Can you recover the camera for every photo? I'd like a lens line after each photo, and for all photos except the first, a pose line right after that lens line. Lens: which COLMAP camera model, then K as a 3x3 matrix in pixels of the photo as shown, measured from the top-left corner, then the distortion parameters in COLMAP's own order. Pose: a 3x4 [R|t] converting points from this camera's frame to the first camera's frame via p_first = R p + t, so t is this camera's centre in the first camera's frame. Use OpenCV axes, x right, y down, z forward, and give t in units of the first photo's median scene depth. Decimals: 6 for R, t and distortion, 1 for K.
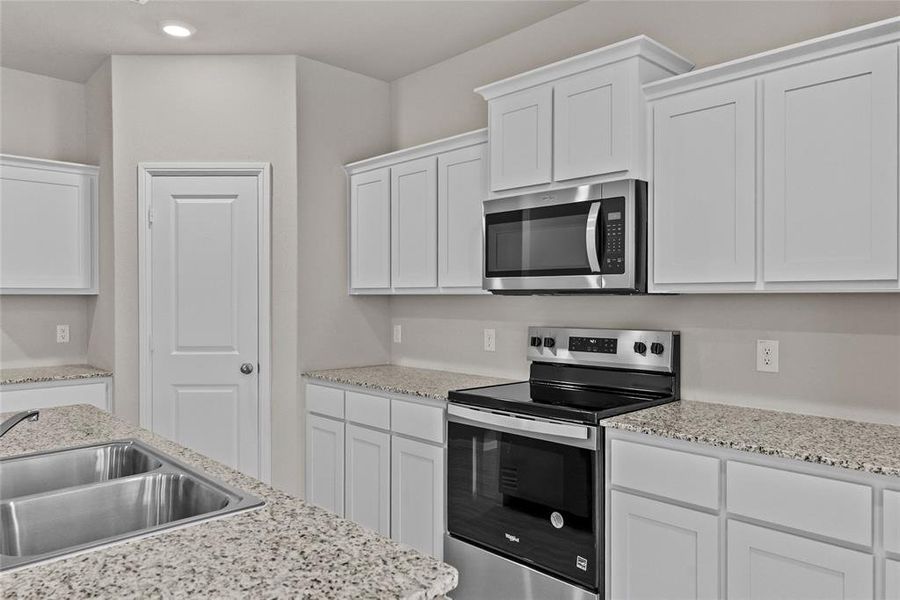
lens RADIAL K [[615.2, 0, 452.9], [0, 615.2, 302.4], [0, 0, 1]] dist [-0.011254, -0.002466]
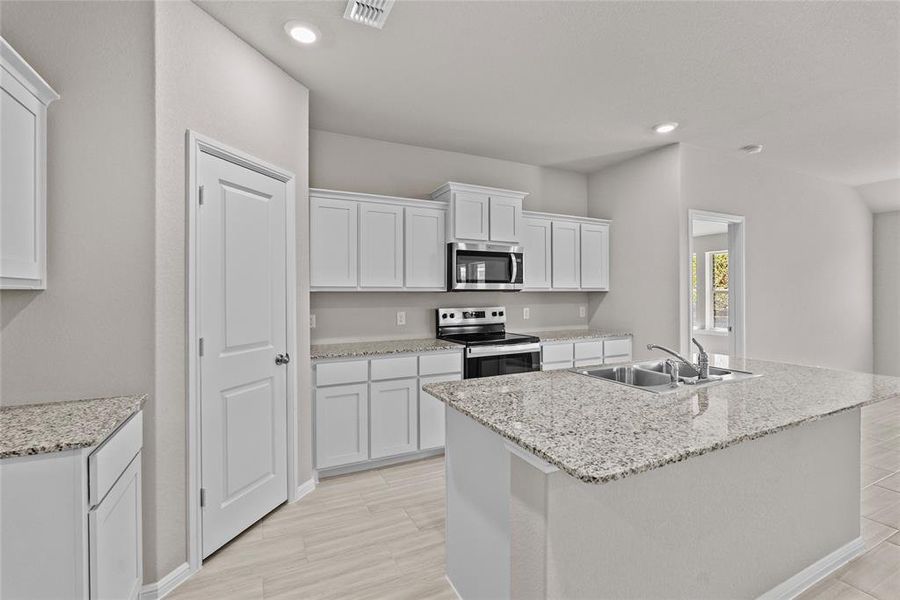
lens RADIAL K [[400.9, 0, 450.4], [0, 400.9, 296.3], [0, 0, 1]] dist [-0.003012, 0.000068]
pose [[0.314619, -0.007888, 0.949185, -1.006071], [0.011563, 0.999923, 0.004477, -0.003460], [-0.949148, 0.009567, 0.314686, 0.551504]]
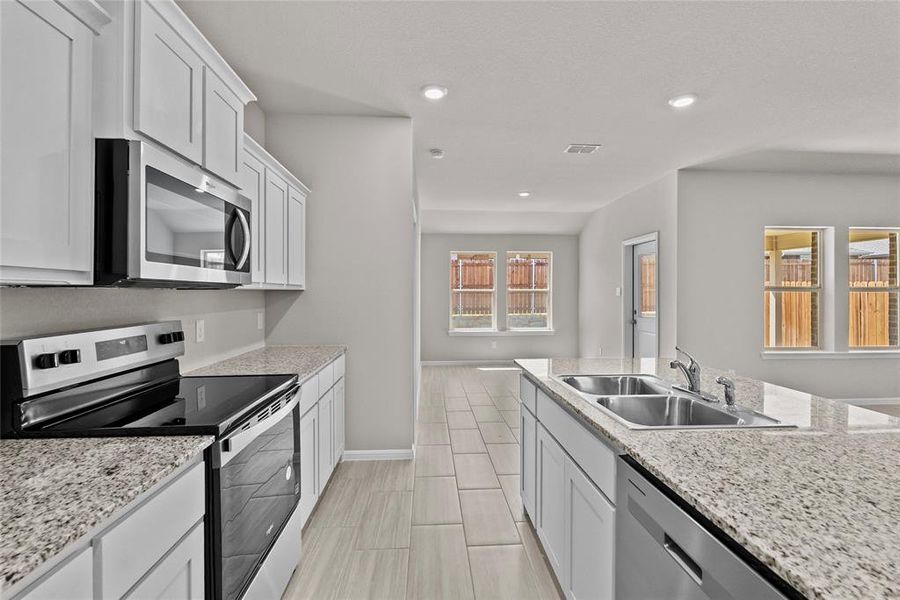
lens RADIAL K [[400.9, 0, 451.7], [0, 400.9, 295.9], [0, 0, 1]] dist [-0.003012, 0.000068]
pose [[-0.760967, -0.006576, 0.648757, -0.415036], [0.002300, 0.999915, 0.012833, -0.006039], [-0.648786, 0.011257, -0.760888, 0.986123]]
